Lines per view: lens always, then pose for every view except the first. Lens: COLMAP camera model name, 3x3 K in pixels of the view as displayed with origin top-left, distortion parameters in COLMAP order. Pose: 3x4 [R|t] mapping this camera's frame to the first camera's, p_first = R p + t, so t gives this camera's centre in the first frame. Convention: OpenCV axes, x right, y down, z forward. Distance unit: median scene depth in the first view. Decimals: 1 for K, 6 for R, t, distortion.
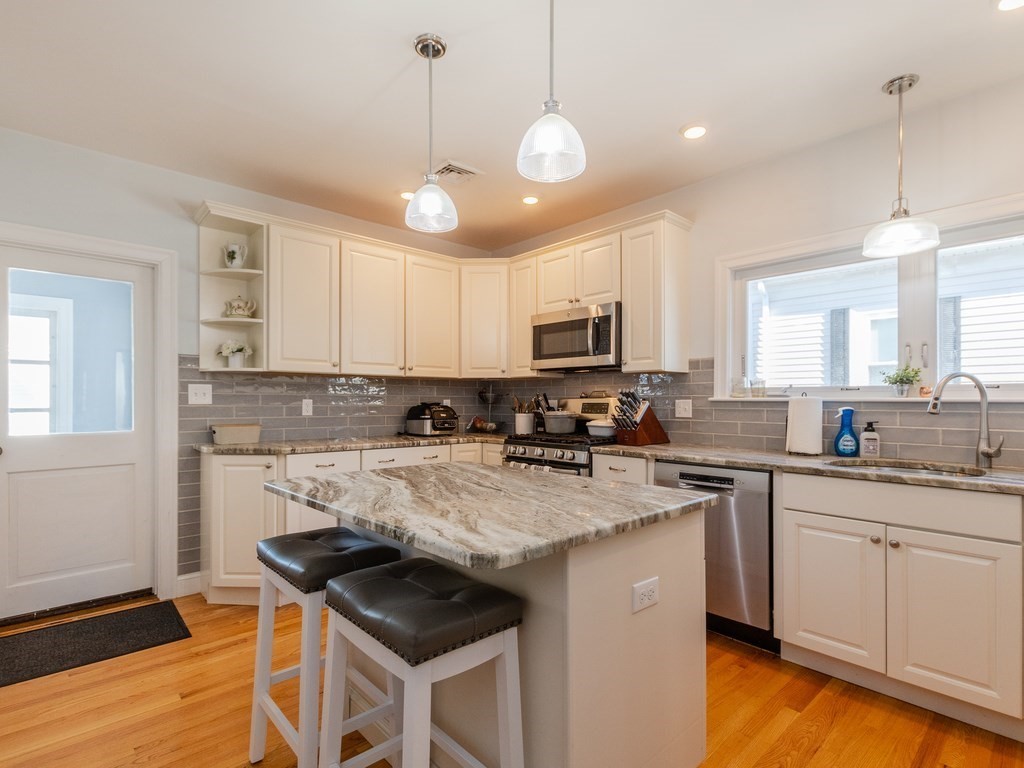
lens RADIAL K [[487.5, 0, 513.0], [0, 487.5, 404.3], [0, 0, 1]] dist [0.000512, -0.000014]
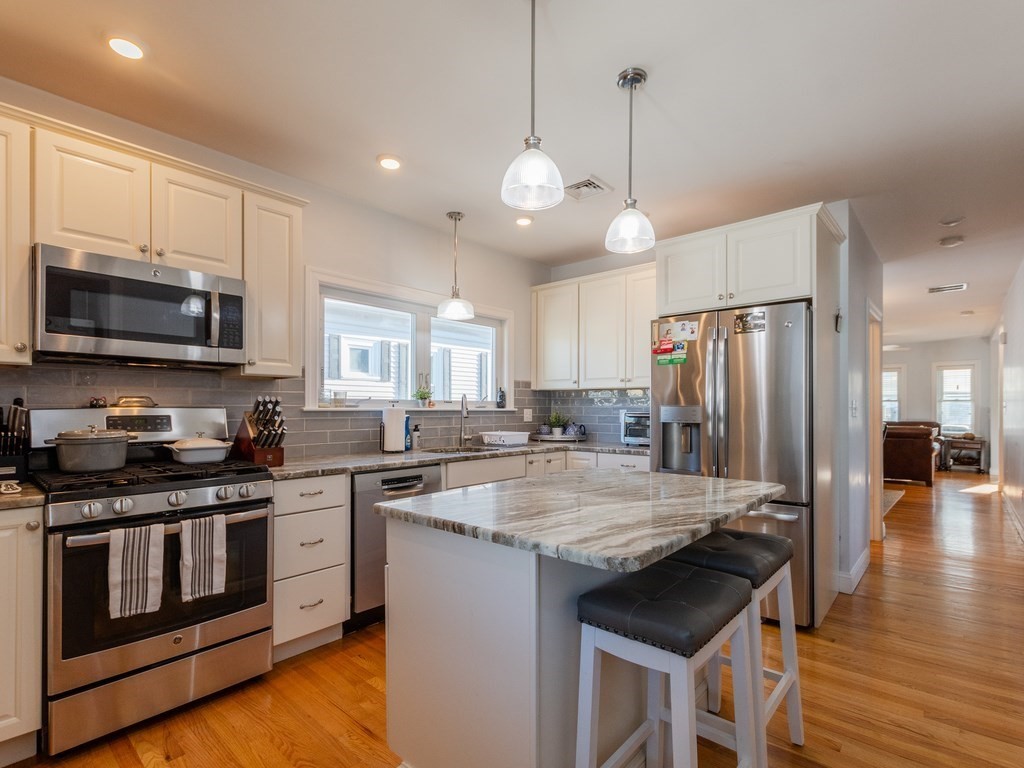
lens RADIAL K [[529.3, 0, 493.0], [0, 529.3, 404.3], [0, 0, 1]] dist [0.025506, -0.000535]
pose [[-0.082849, 0.006261, 0.996542, -0.765915], [0.008880, 0.999945, -0.005544, -0.012506], [-0.996523, 0.008390, -0.082900, 0.811340]]
